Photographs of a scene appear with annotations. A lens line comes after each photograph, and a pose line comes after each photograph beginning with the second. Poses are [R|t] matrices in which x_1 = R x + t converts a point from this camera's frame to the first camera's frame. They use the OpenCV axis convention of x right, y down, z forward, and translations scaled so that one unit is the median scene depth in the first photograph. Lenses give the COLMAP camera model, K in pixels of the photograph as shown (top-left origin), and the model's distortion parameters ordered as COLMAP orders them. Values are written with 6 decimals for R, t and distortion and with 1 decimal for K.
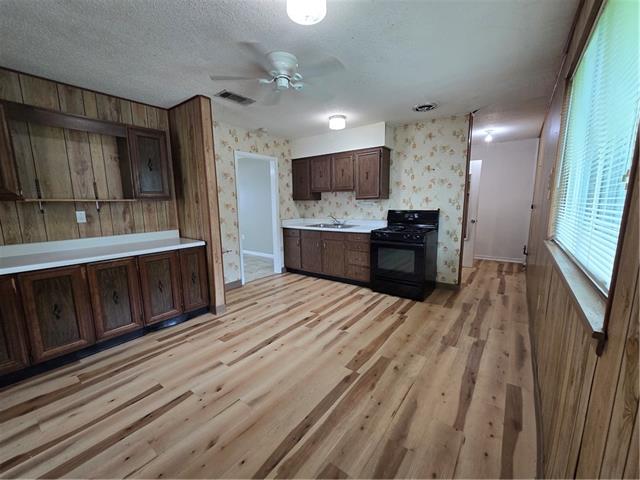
lens RADIAL K [[262.8, 0, 320.0], [0, 262.8, 241.1], [0, 0, 1]] dist [-0.003051, -0.000325]
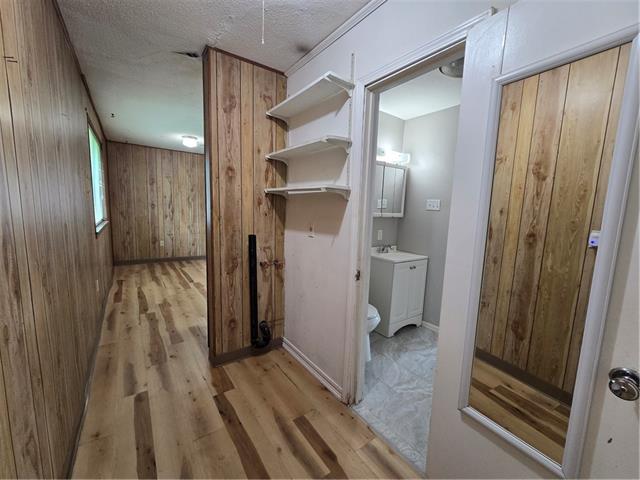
lens RADIAL K [[262.8, 0, 321.8], [0, 262.8, 241.7], [0, 0, 1]] dist [-0.003051, -0.000325]
pose [[-0.290484, 0.117729, -0.949610, 1.440370], [-0.185864, 0.966559, 0.176686, -0.319653], [0.938655, 0.227822, -0.258888, 1.942597]]
